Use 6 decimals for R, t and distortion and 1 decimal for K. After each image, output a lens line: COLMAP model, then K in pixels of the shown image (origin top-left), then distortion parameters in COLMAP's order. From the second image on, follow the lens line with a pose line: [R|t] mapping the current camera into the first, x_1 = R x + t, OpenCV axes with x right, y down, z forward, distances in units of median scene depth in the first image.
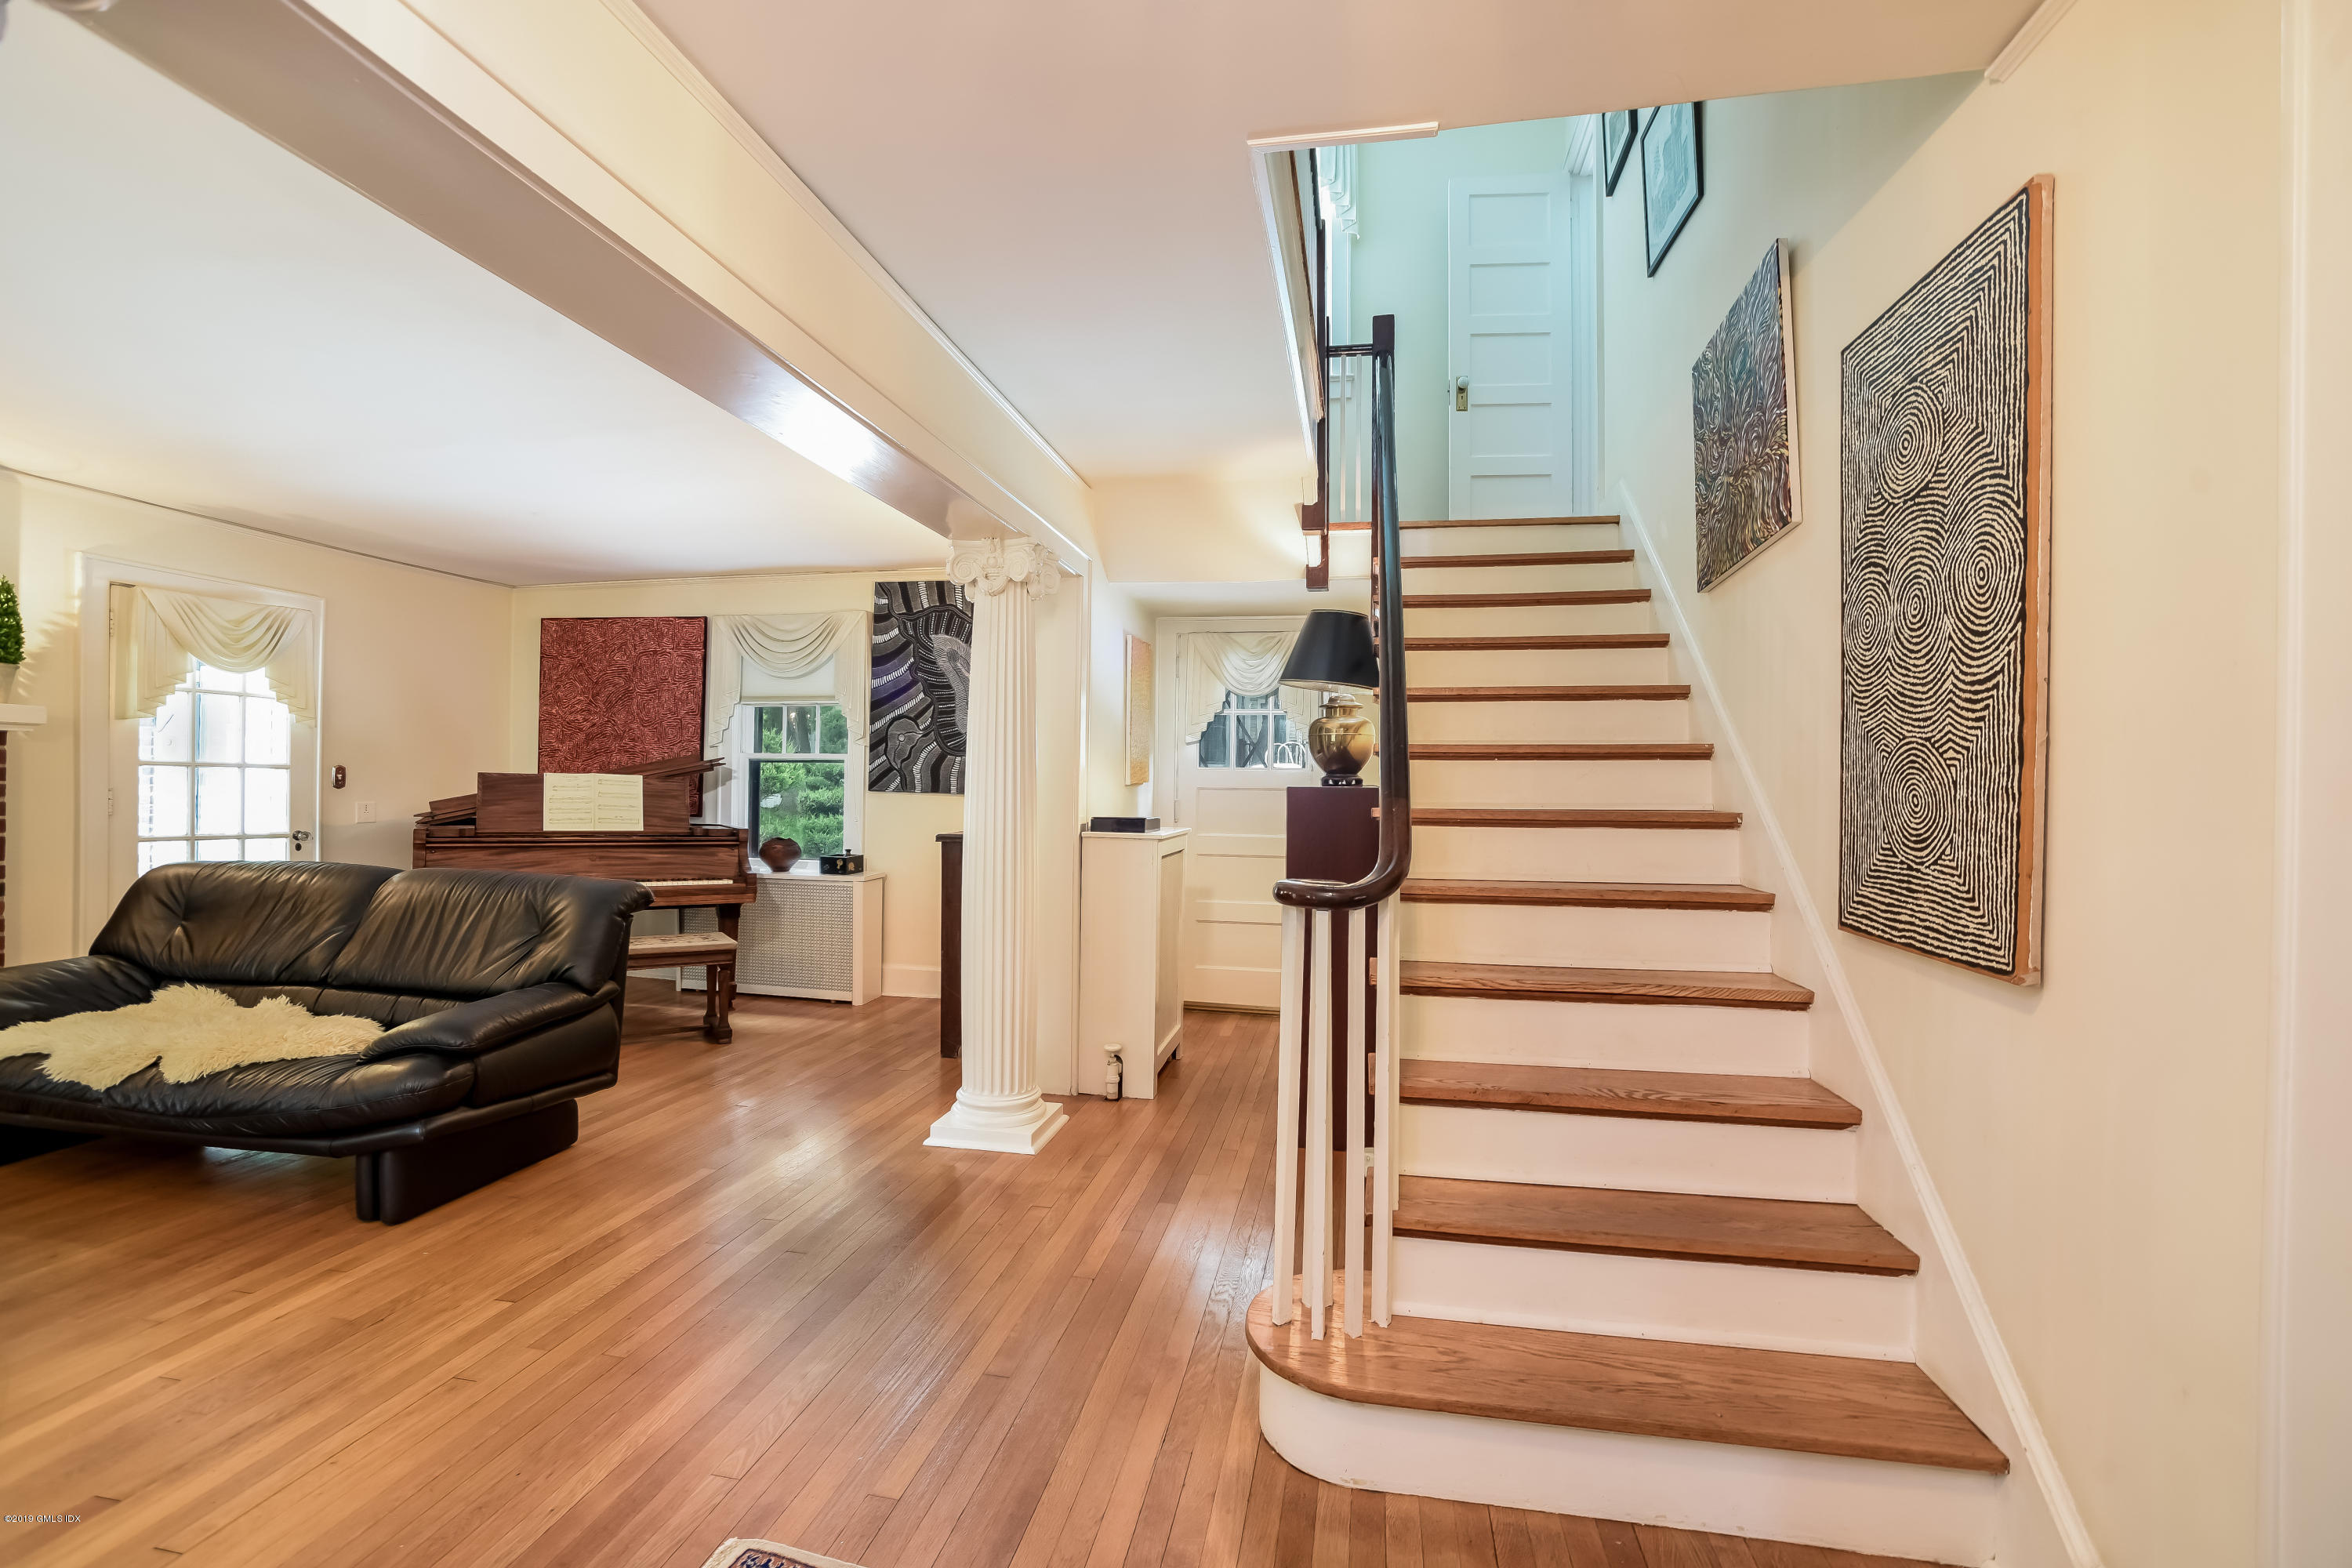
lens RADIAL K [[1017.9, 0, 1161.4], [0, 1017.9, 786.2], [0, 0, 1]] dist [-0.016314, 0.003784]
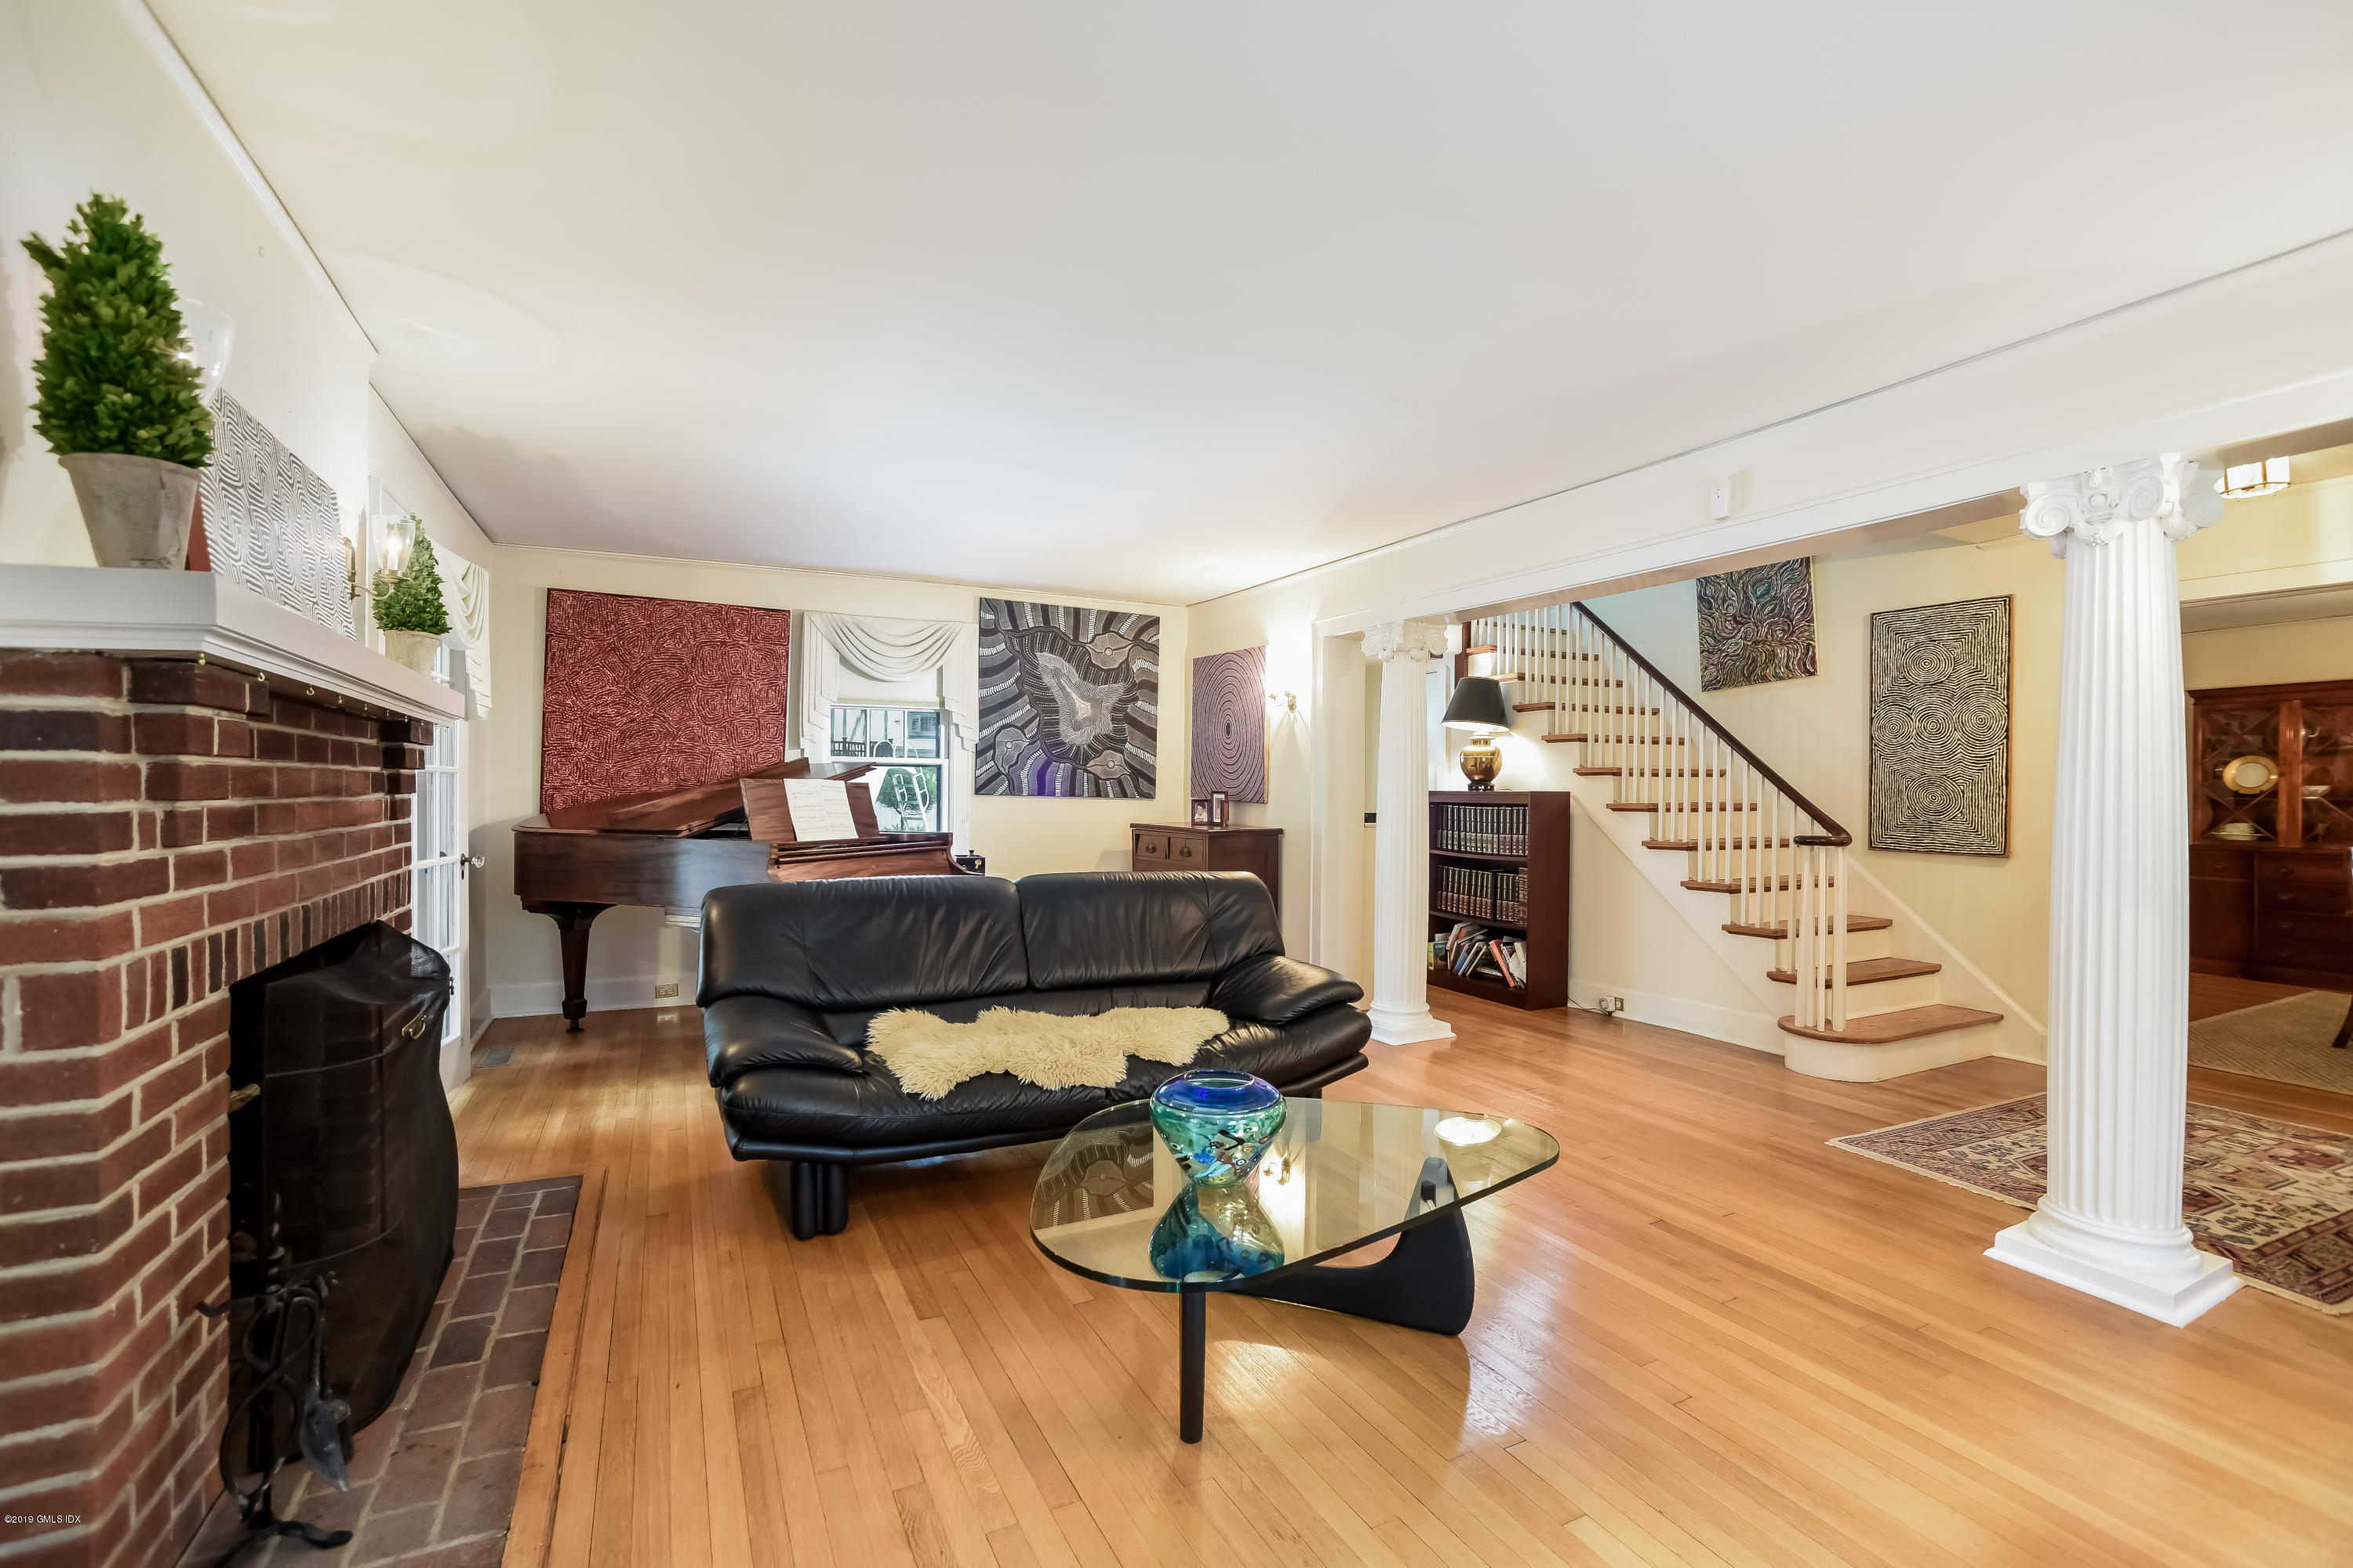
lens RADIAL K [[1018.4, 0, 1171.0], [0, 1018.4, 783.2], [0, 0, 1]] dist [-0.016314, 0.003784]
pose [[0.780788, -0.003645, 0.624785, -0.794816], [0.001388, 0.999991, 0.004099, -0.011764], [-0.624794, -0.002333, 0.780786, 0.051033]]
